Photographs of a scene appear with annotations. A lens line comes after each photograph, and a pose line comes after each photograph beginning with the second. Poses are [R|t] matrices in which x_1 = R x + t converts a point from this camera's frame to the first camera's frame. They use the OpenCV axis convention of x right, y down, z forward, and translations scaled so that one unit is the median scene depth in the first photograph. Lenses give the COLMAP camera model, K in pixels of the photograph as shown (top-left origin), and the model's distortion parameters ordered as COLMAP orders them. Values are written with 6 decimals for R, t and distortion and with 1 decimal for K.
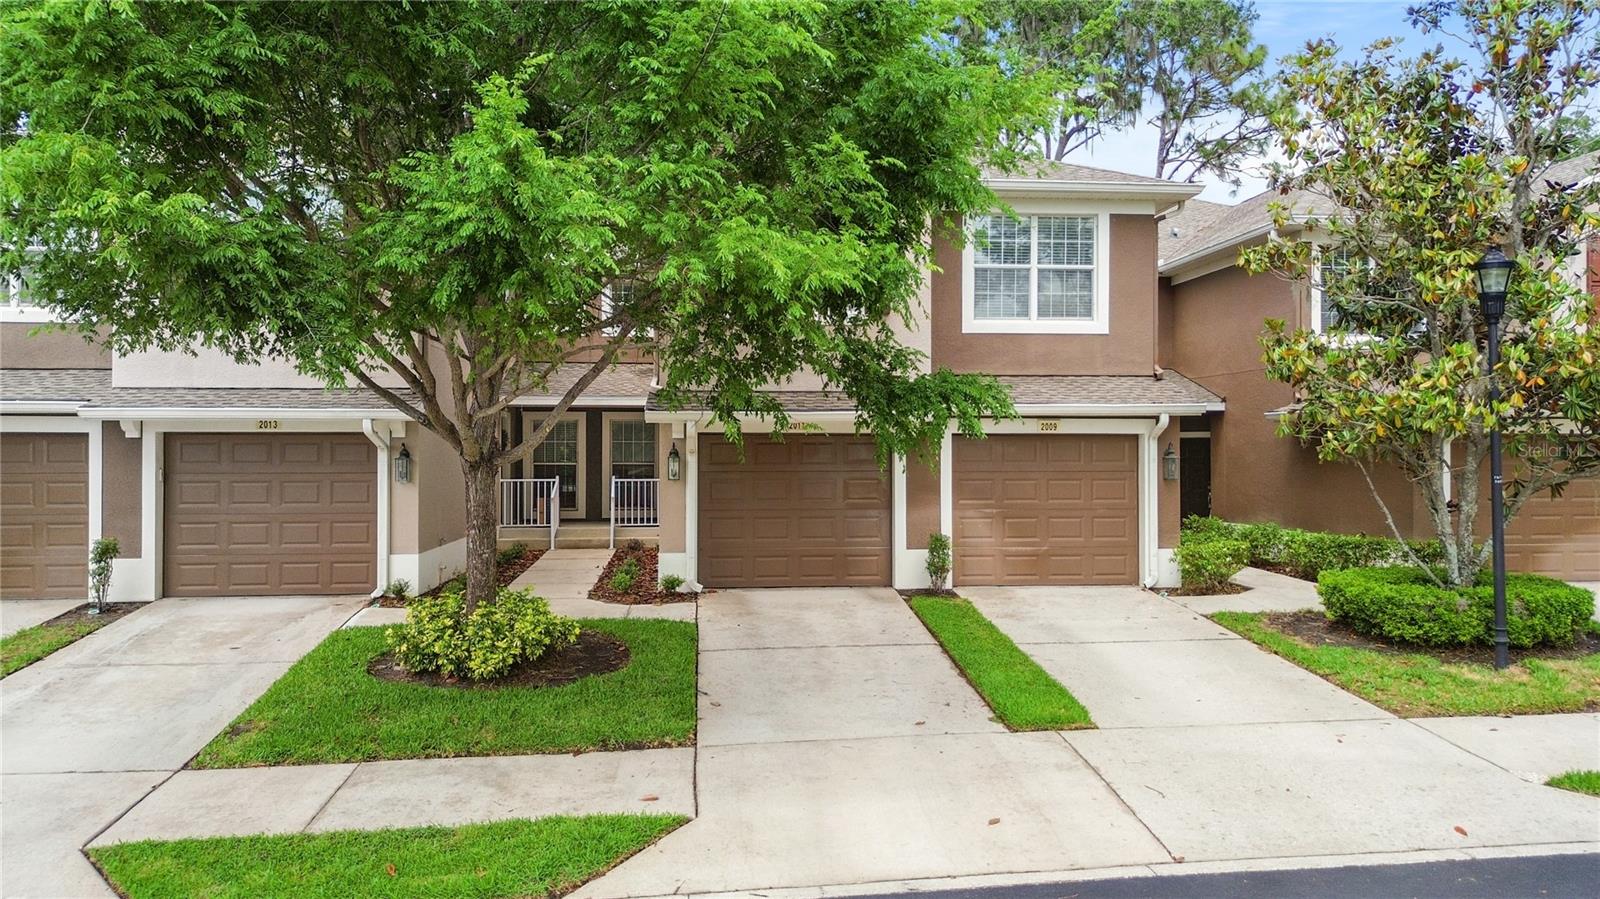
lens RADIAL K [[1129.8, 0, 800.0], [0, 1129.8, 449.5], [0, 0, 1]] dist [0.079595, -0.070499]
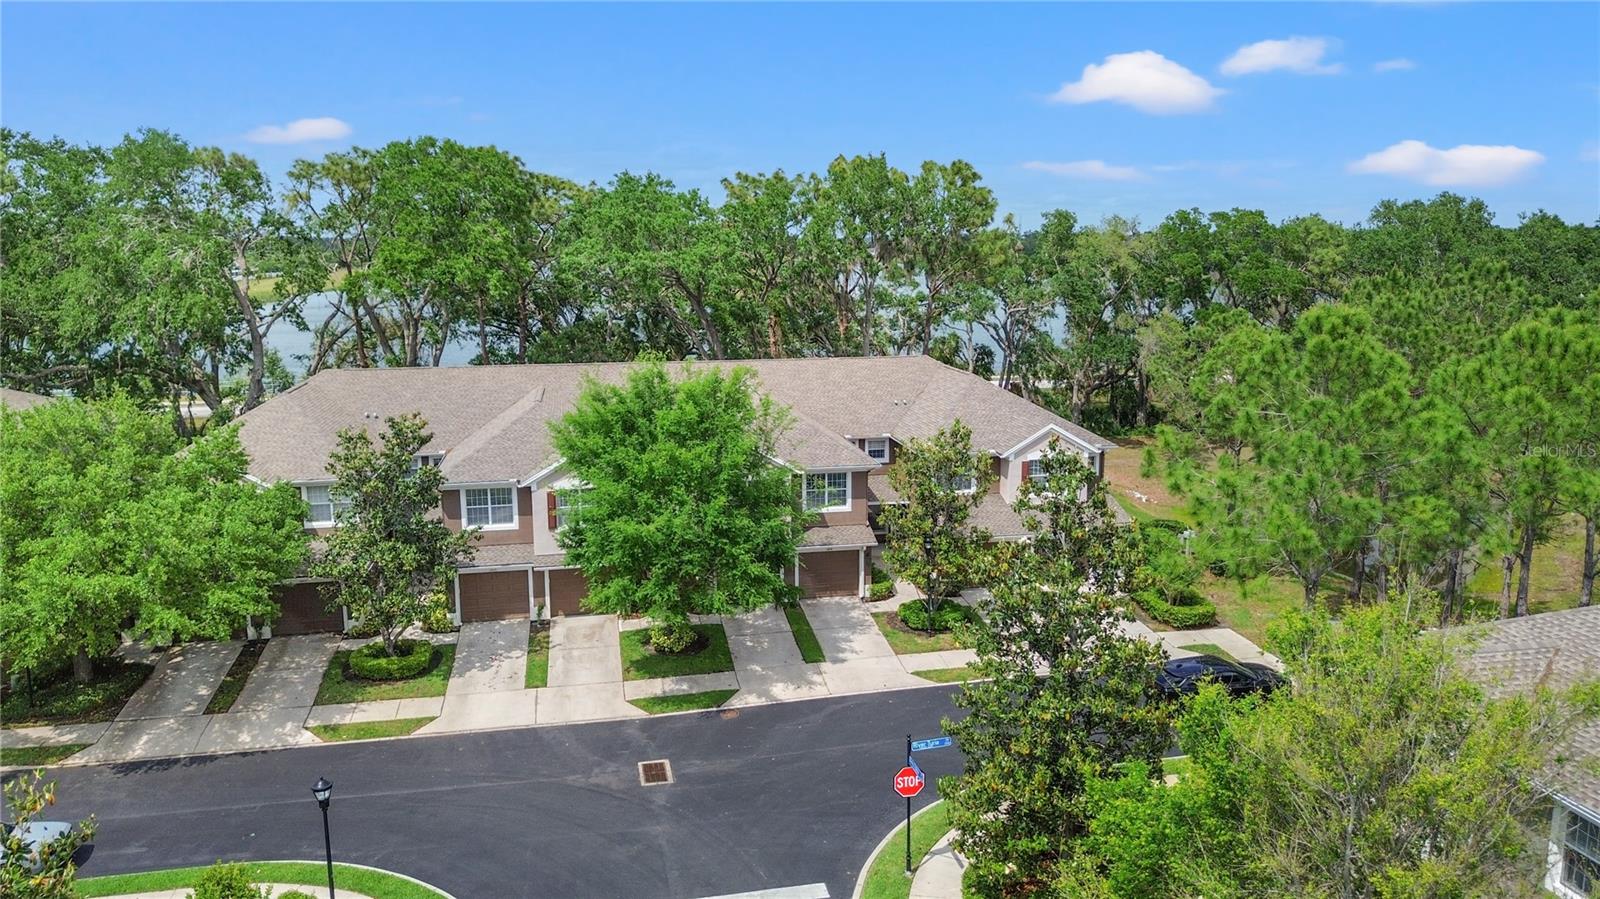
lens RADIAL K [[1114.3, 0, 802.9], [0, 1114.3, 390.1], [0, 0, 1]] dist [0.082612, -0.077099]
pose [[0.995021, -0.014470, 0.098607, -0.183281], [0.000652, 0.990328, 0.138742, -1.078485], [-0.099661, -0.137987, 0.985407, -2.403117]]
